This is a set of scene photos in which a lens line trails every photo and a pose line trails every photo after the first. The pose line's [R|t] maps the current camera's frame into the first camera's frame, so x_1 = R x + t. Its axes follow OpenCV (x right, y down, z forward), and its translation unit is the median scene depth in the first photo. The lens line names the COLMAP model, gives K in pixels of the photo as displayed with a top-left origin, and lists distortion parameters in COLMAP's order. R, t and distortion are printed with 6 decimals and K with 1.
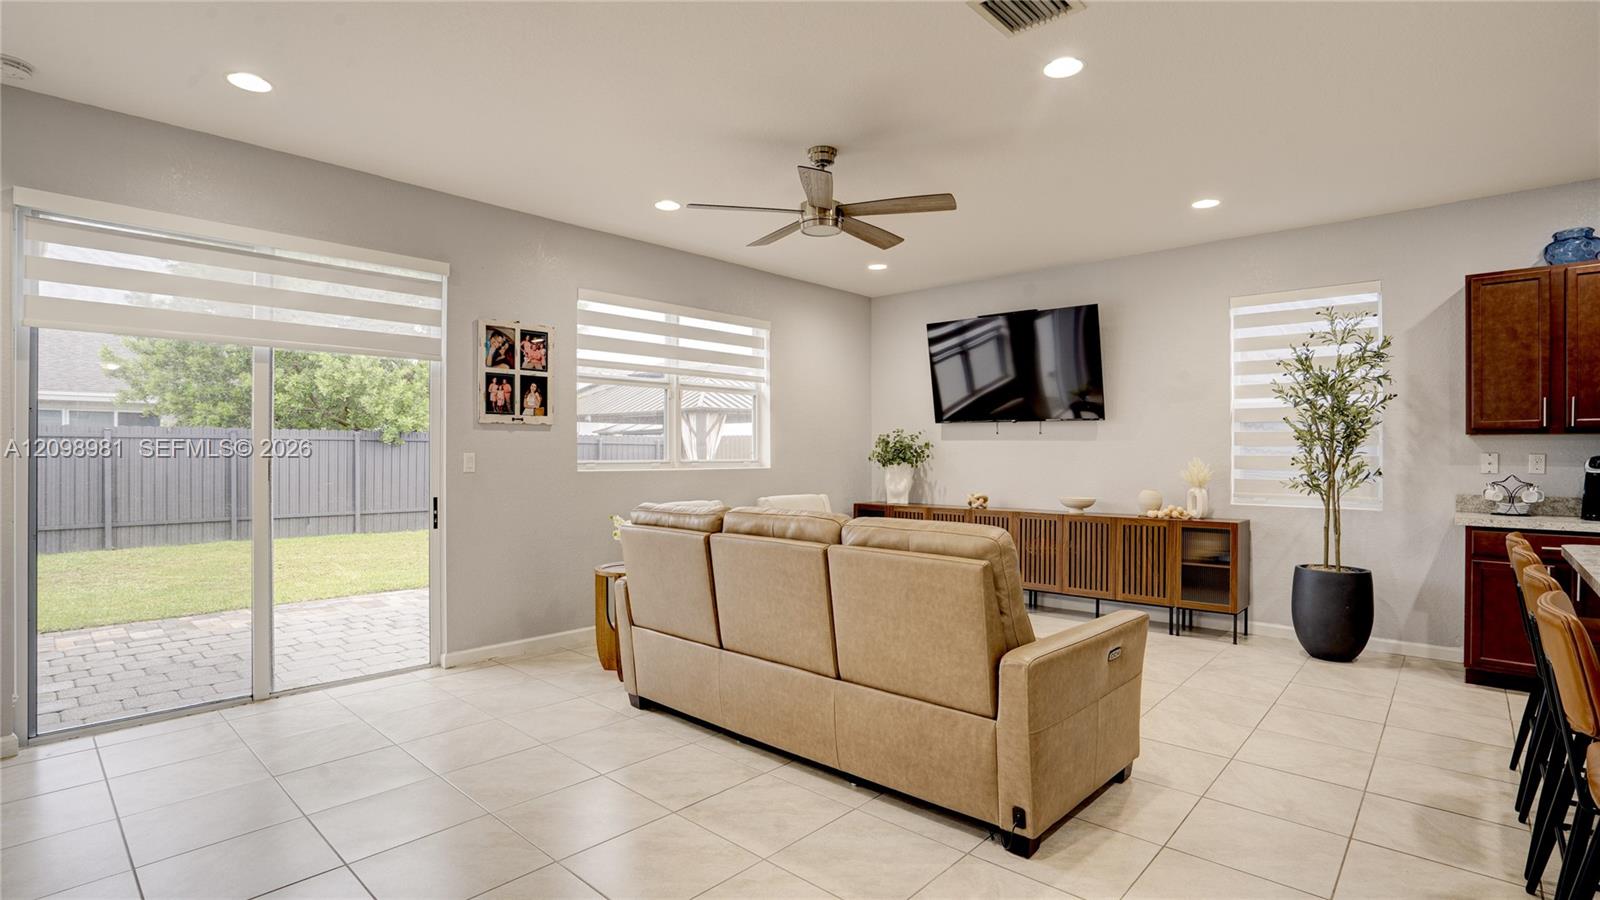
lens RADIAL K [[755.2, 0, 800.0], [0, 755.2, 450.0], [0, 0, 1]] dist [-0.050208, 0.013617]
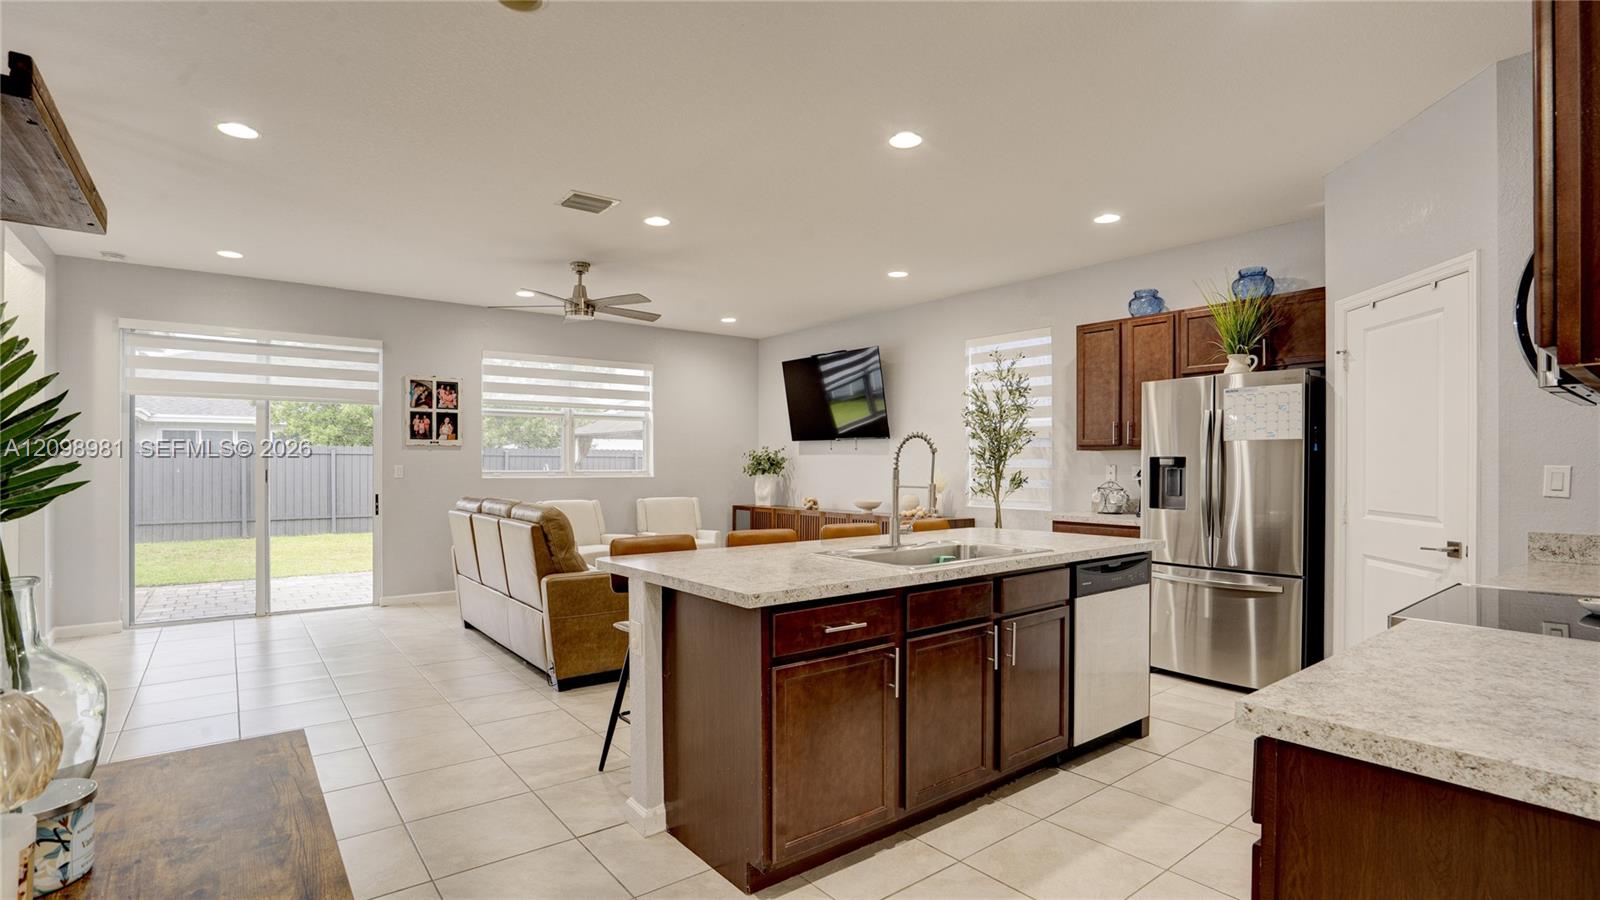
lens RADIAL K [[764.3, 0, 802.8], [0, 764.3, 465.4], [0, 0, 1]] dist [-0.036969, 0.000356]
pose [[0.985506, -0.000261, -0.169638, 0.594718], [0.000978, 0.999991, 0.004143, -0.001111], [0.169636, -0.004249, 0.985498, -0.349548]]
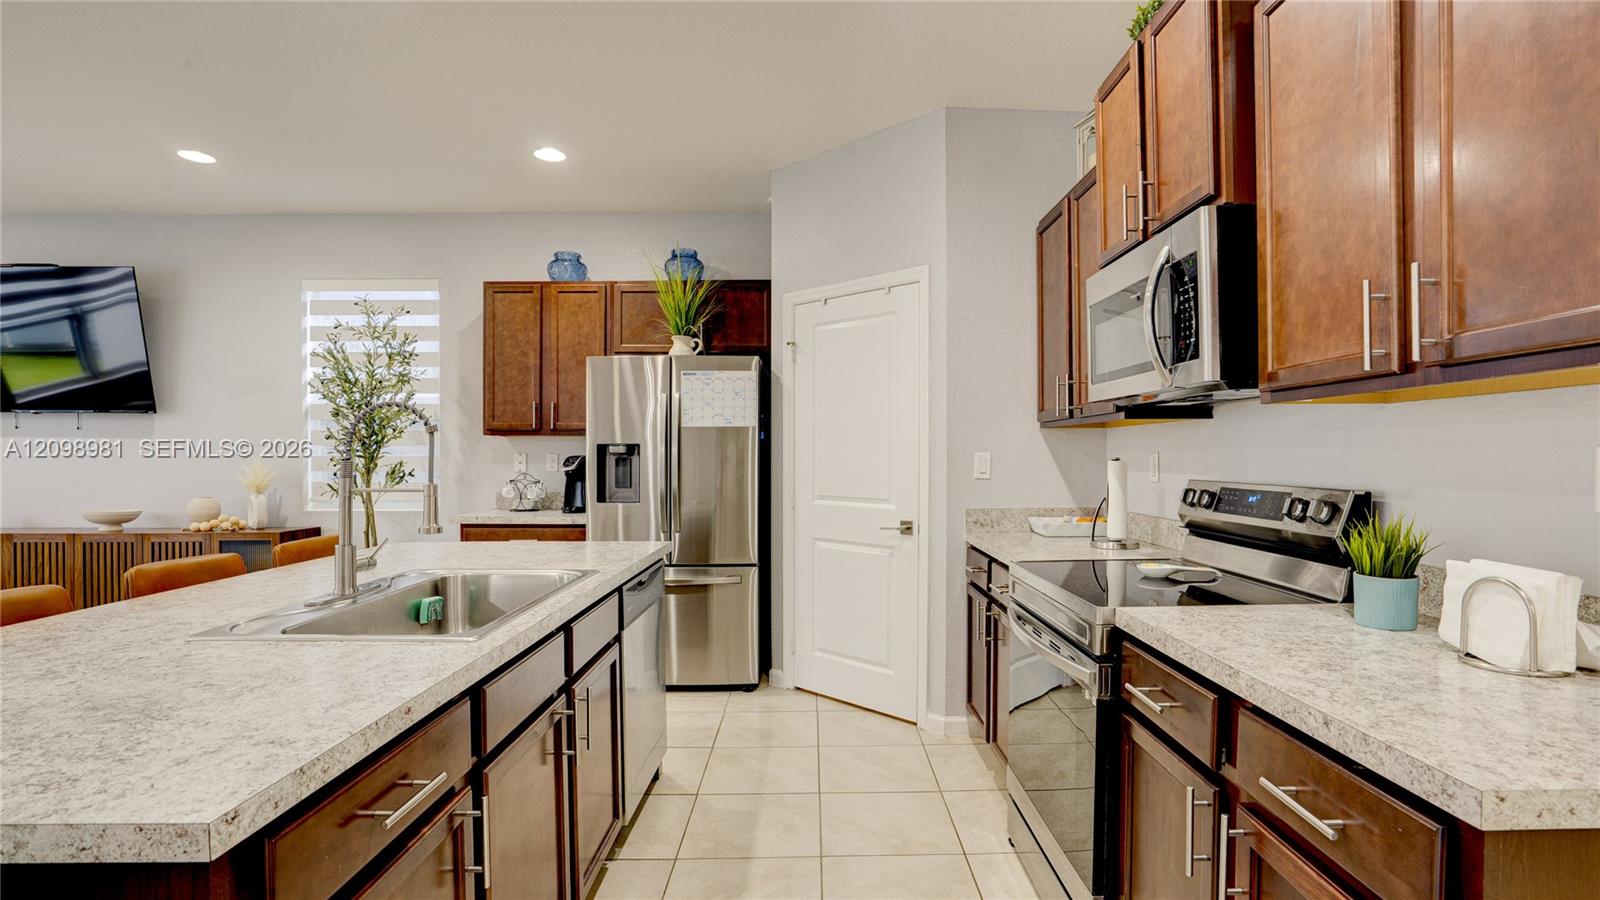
lens RADIAL K [[767.7, 0, 800.0], [0, 767.7, 450.0], [0, 0, 1]] dist [-0.051972, 0.021499]
pose [[0.732212, -0.001236, 0.681075, 0.452310], [0.000424, 0.999999, 0.001358, -0.001572], [-0.681076, -0.000705, 0.732212, -0.086536]]
